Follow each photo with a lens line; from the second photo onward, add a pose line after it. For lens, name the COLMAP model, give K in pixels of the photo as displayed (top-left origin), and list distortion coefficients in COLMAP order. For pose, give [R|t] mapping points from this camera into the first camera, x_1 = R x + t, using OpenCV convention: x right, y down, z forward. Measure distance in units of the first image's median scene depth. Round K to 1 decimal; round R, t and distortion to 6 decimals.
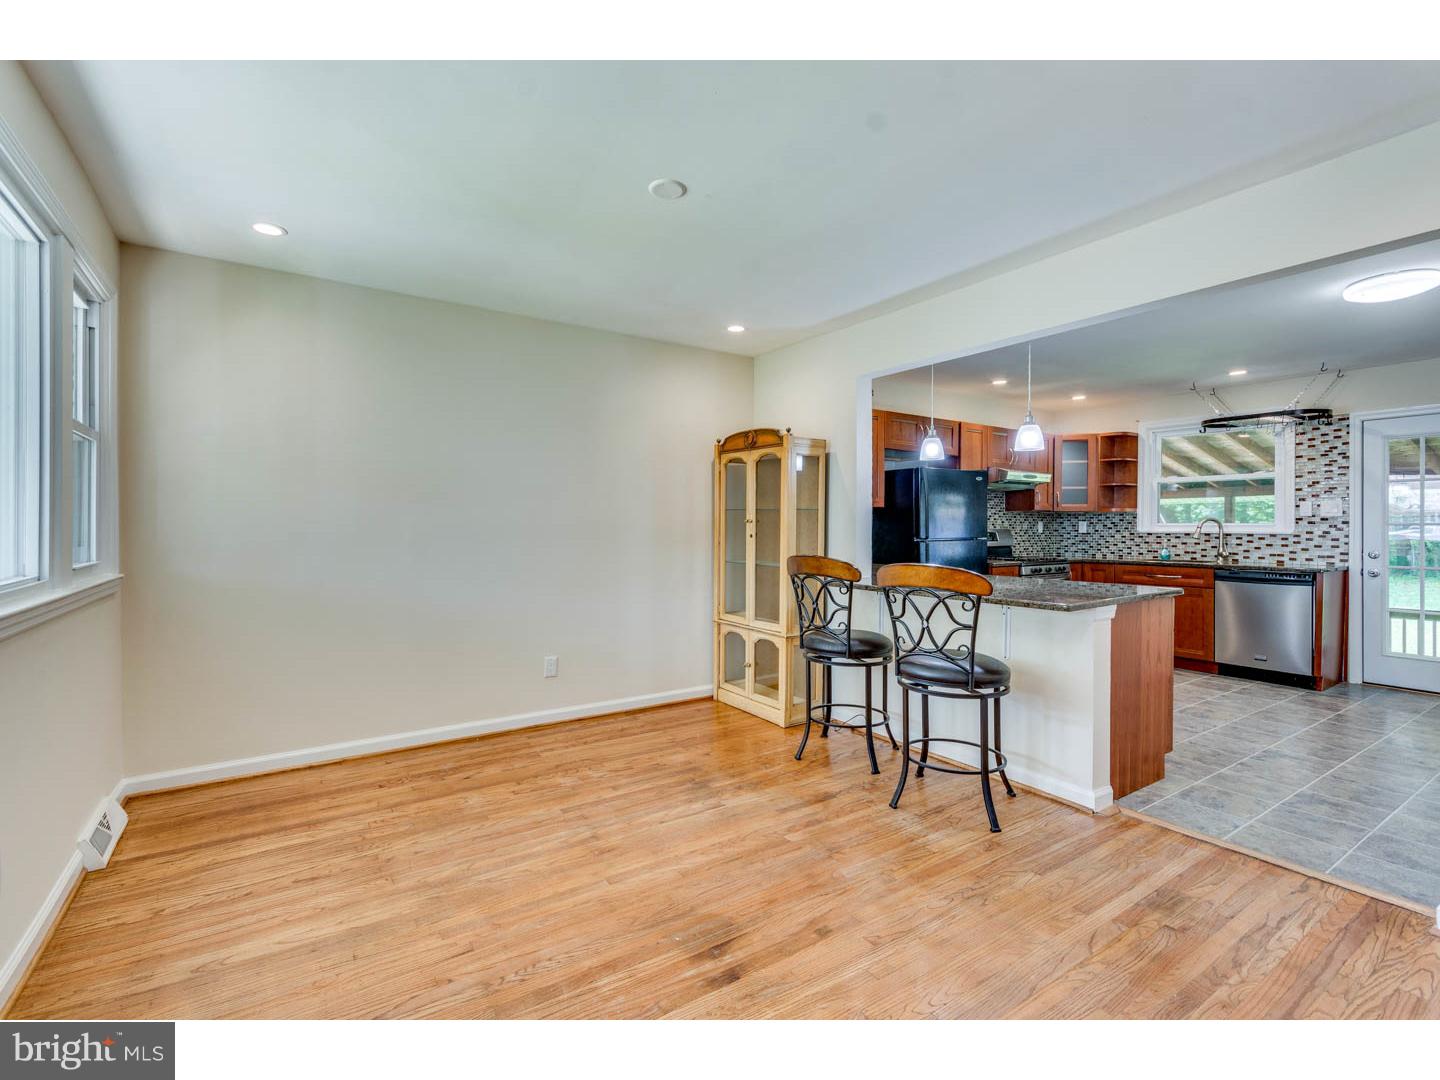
lens RADIAL K [[652.1, 0, 711.2], [0, 652.1, 530.8], [0, 0, 1]] dist [0.006158, 0.000101]
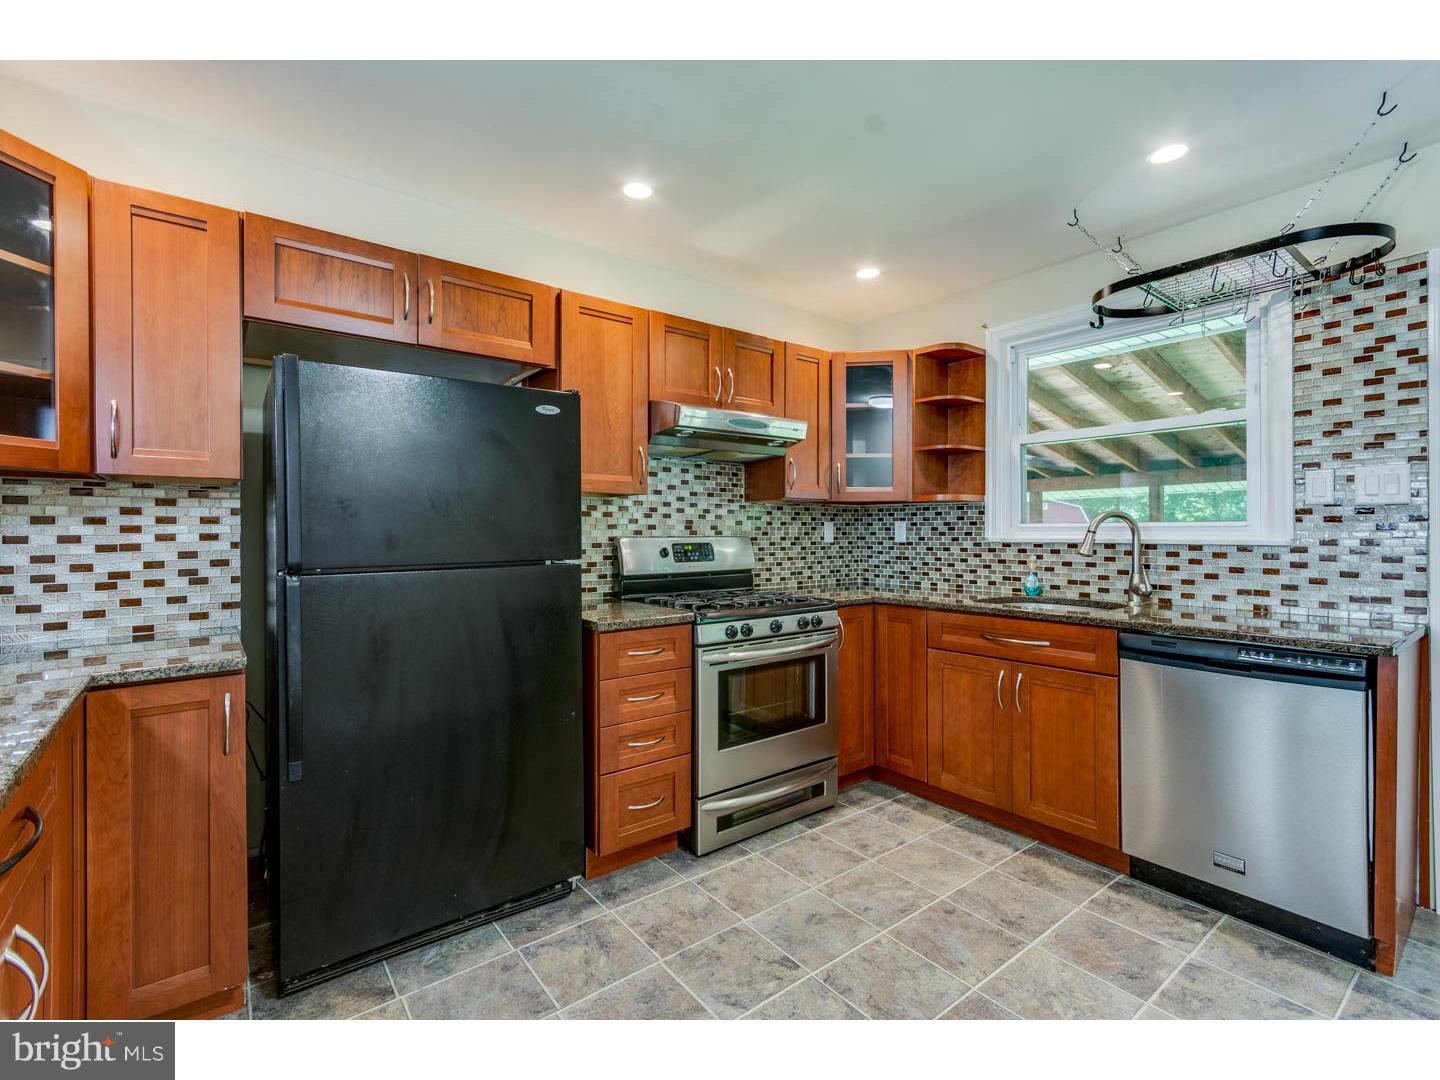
lens RADIAL K [[652.1, 0, 714.3], [0, 652.1, 533.8], [0, 0, 1]] dist [0.006158, 0.000101]
pose [[0.997347, -0.005511, 0.072579, 0.489553], [0.005779, 0.999977, -0.003490, -0.003769], [-0.072558, 0.003900, 0.997357, 0.612543]]
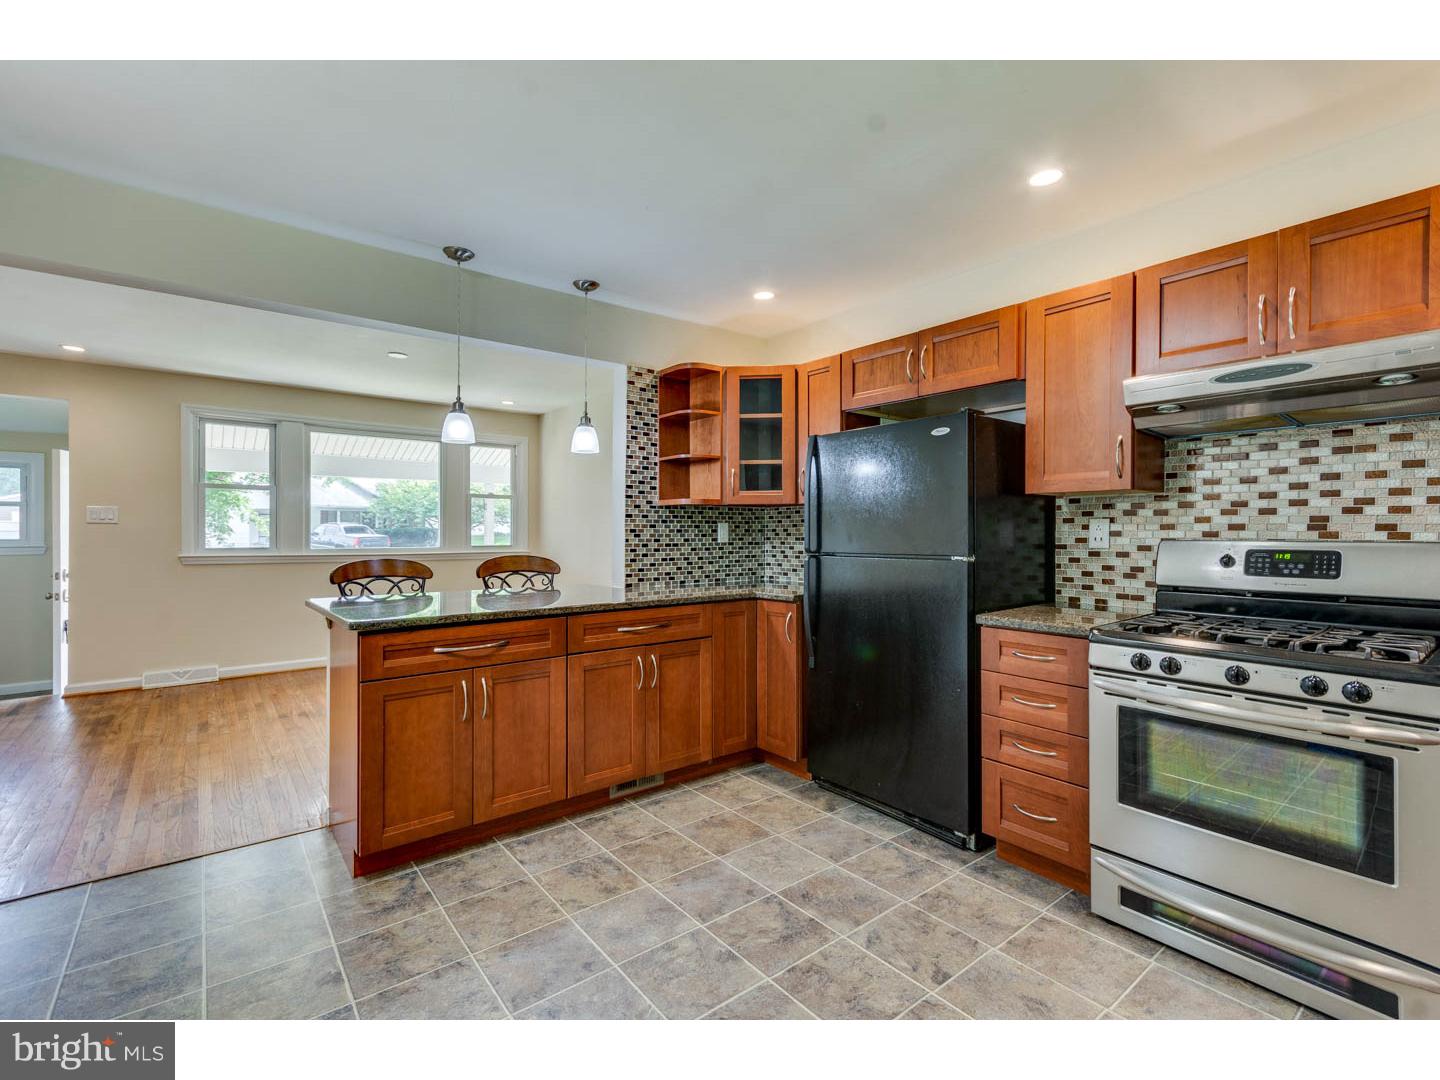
lens RADIAL K [[652.1, 0, 726.4], [0, 652.1, 534.0], [0, 0, 1]] dist [0.006158, 0.000101]
pose [[0.095545, 0.005294, -0.995411, 0.883180], [-0.005213, 0.999975, 0.004818, -0.007829], [0.995411, 0.004729, 0.095570, 0.814548]]
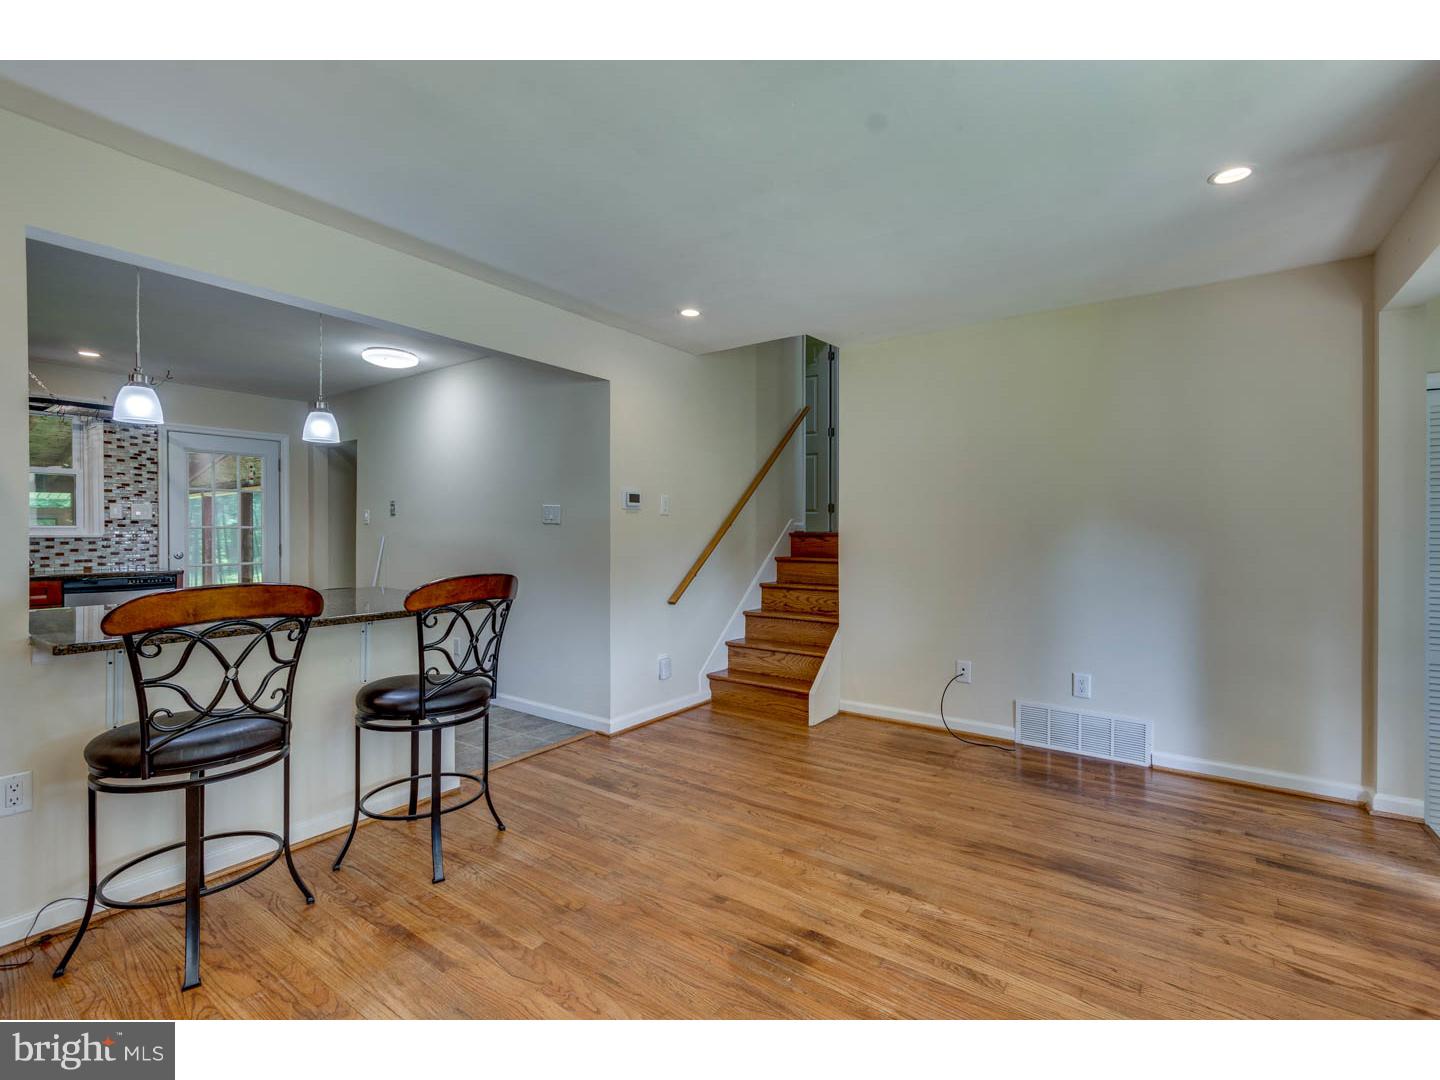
lens RADIAL K [[652.1, 0, 728.2], [0, 652.1, 532.4], [0, 0, 1]] dist [0.006158, 0.000101]
pose [[-0.355375, -0.003717, 0.934716, -0.321427], [0.003854, 0.999978, 0.005441, -0.004057], [-0.934716, 0.005536, -0.355353, 0.512659]]
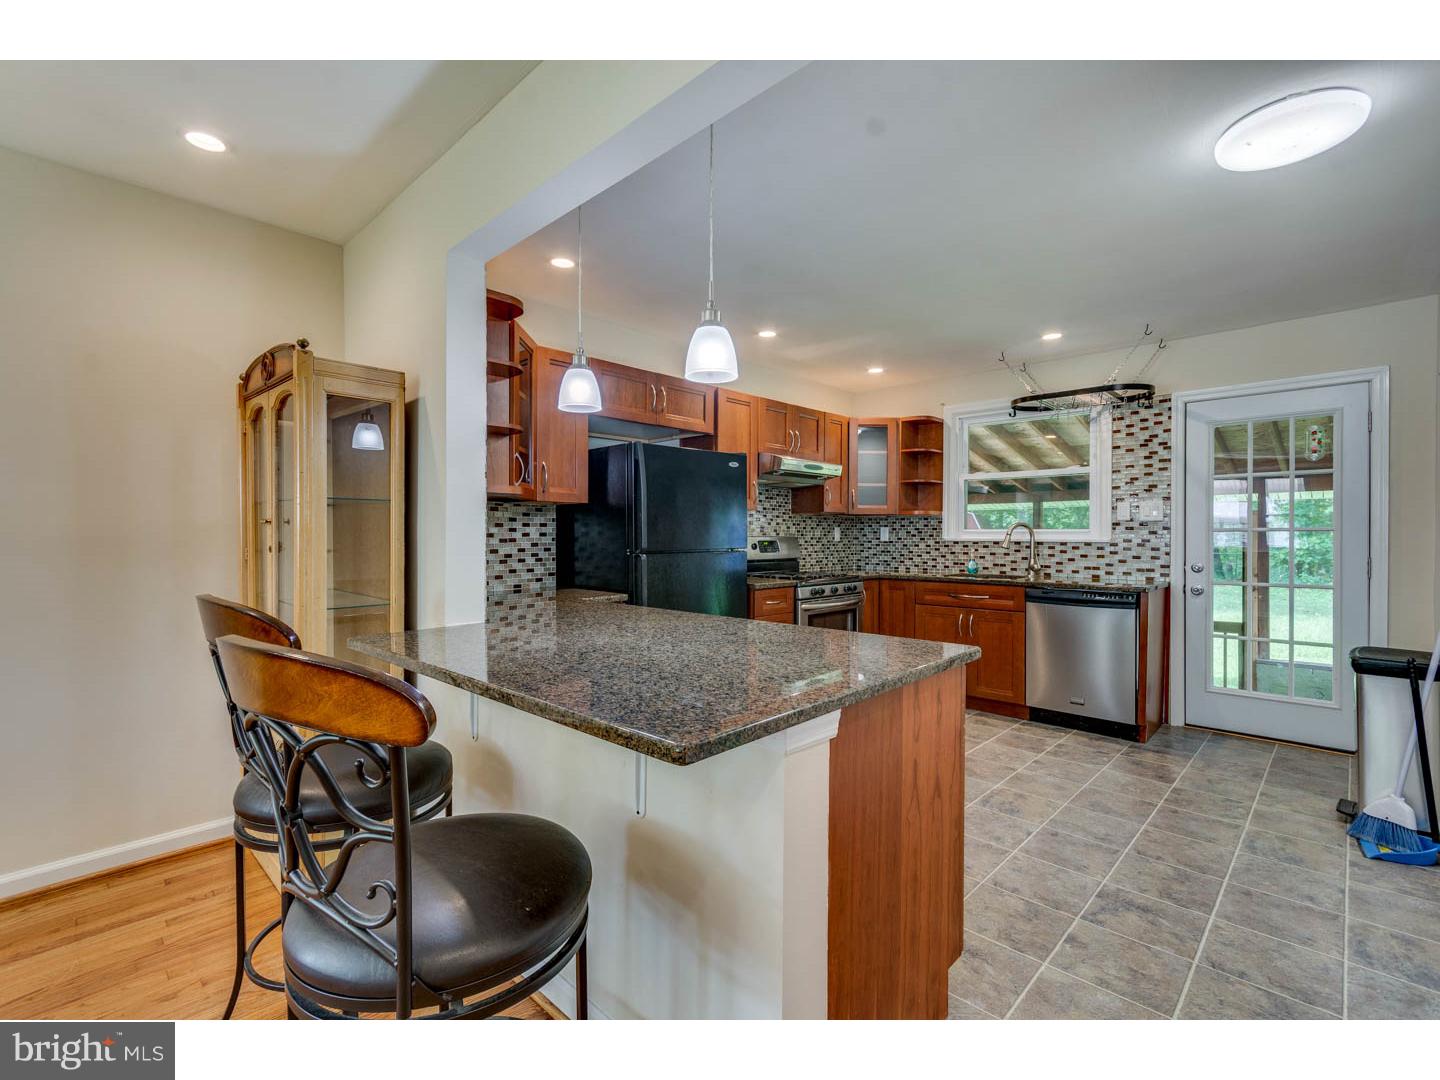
lens RADIAL K [[652.1, 0, 713.2], [0, 652.1, 542.4], [0, 0, 1]] dist [0.006158, 0.000101]
pose [[0.977158, -0.002603, 0.212498, 0.242593], [0.001387, 0.999982, 0.005871, -0.000519], [-0.212510, -0.005442, 0.977144, 0.322740]]
